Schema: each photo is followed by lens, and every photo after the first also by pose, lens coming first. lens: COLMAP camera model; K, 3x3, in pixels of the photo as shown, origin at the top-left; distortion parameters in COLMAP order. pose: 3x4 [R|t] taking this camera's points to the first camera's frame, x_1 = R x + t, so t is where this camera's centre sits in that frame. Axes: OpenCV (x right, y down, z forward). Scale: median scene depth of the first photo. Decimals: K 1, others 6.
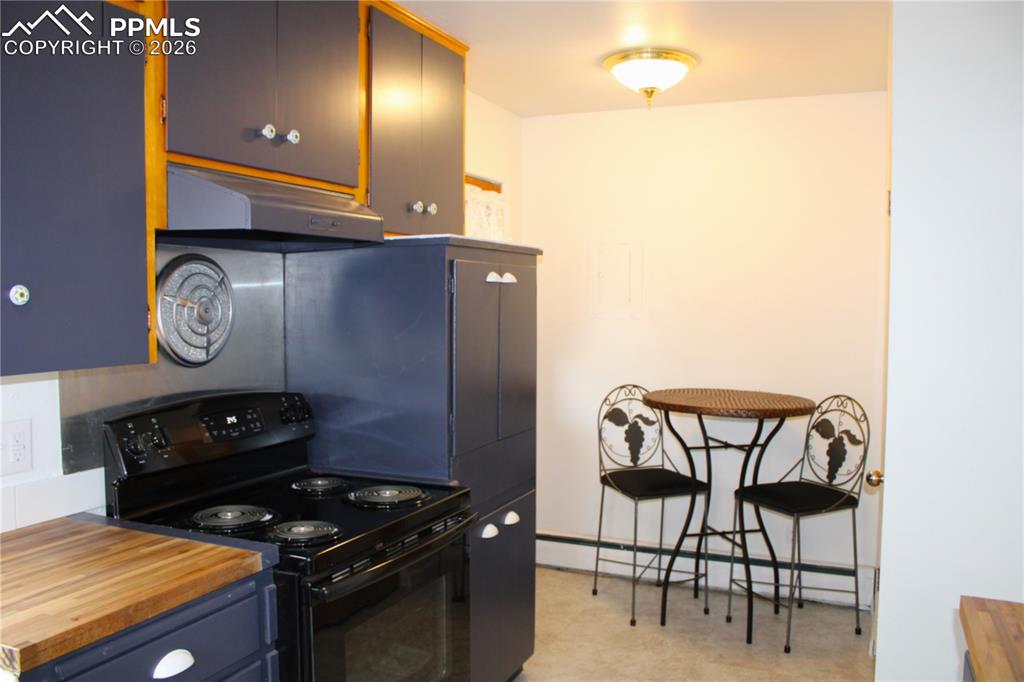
lens RADIAL K [[854.5, 0, 511.8], [0, 854.5, 339.7], [0, 0, 1]] dist [-0.159989, 0.121497]
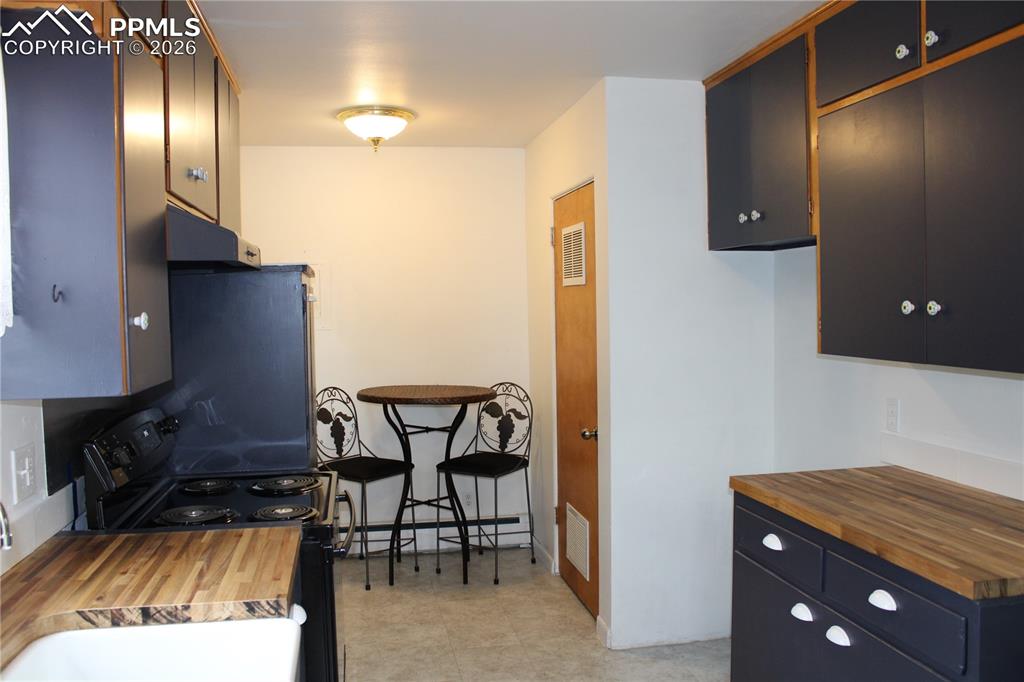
lens RADIAL K [[854.5, 0, 515.2], [0, 854.5, 339.6], [0, 0, 1]] dist [-0.159989, 0.121497]
pose [[0.822303, -0.042194, 0.567483, -0.343095], [0.048565, 0.998812, 0.003892, -0.004214], [-0.566974, 0.024360, 0.823376, -0.097200]]
